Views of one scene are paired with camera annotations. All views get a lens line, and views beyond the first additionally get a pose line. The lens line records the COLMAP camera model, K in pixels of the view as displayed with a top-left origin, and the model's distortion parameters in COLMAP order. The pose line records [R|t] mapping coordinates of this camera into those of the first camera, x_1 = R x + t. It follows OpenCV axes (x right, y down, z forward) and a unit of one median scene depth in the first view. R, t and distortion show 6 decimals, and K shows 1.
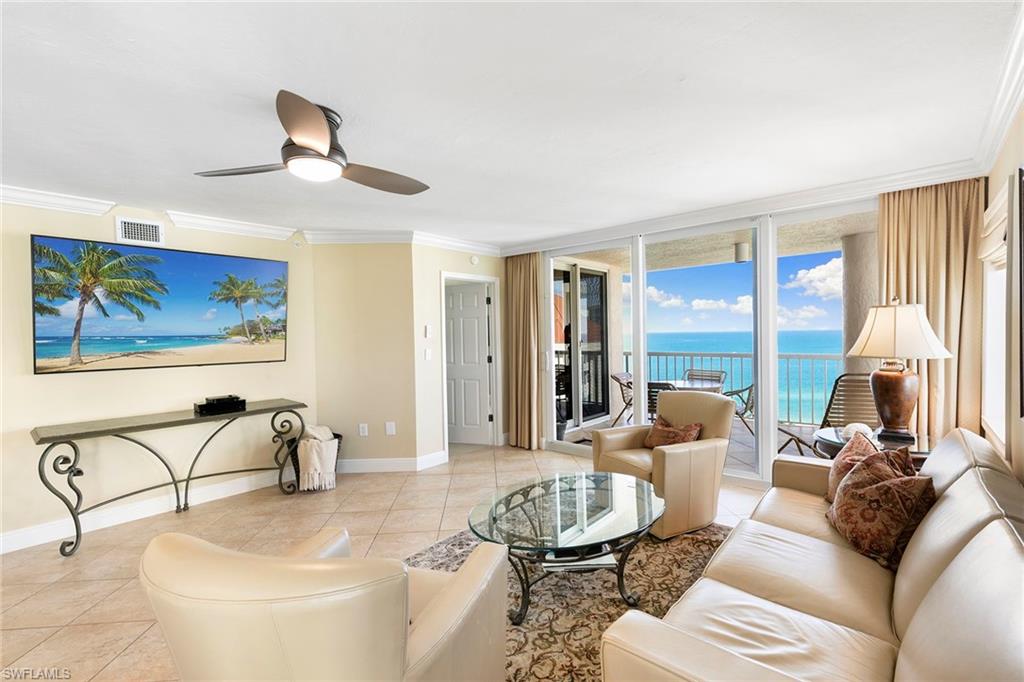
lens RADIAL K [[468.4, 0, 506.9], [0, 468.4, 332.0], [0, 0, 1]] dist [0.008662, -0.000269]
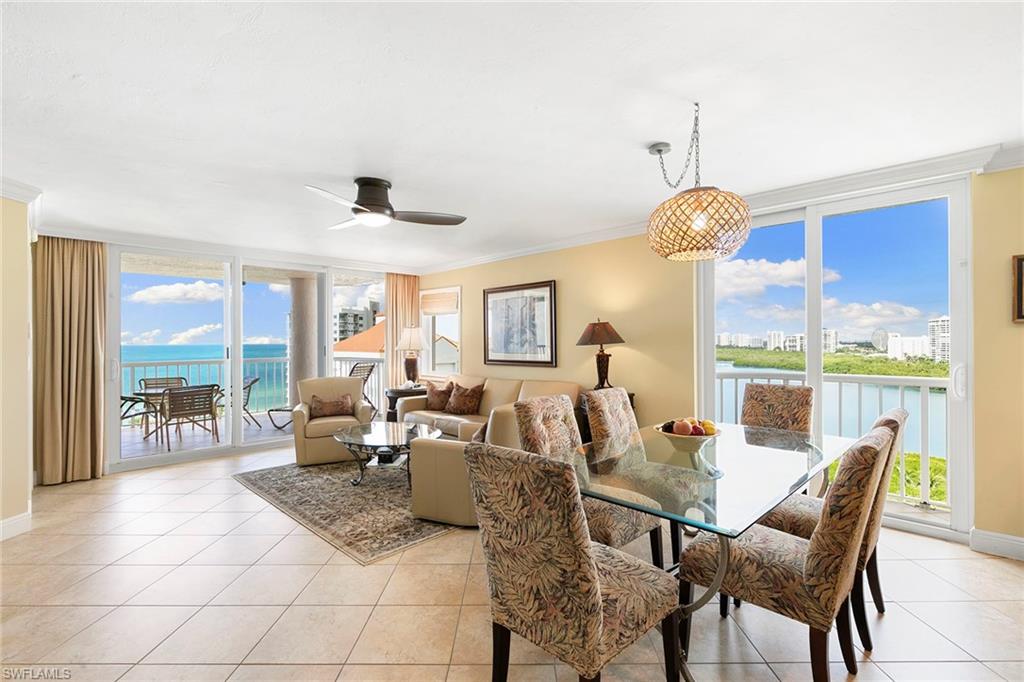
lens RADIAL K [[470.4, 0, 510.8], [0, 470.4, 337.3], [0, 0, 1]] dist [-0.003645, -0.000383]
pose [[0.093909, 0.019796, 0.995384, -0.714354], [0.005965, 0.999773, -0.020446, 0.020045], [-0.995563, 0.007858, 0.093770, 0.175075]]
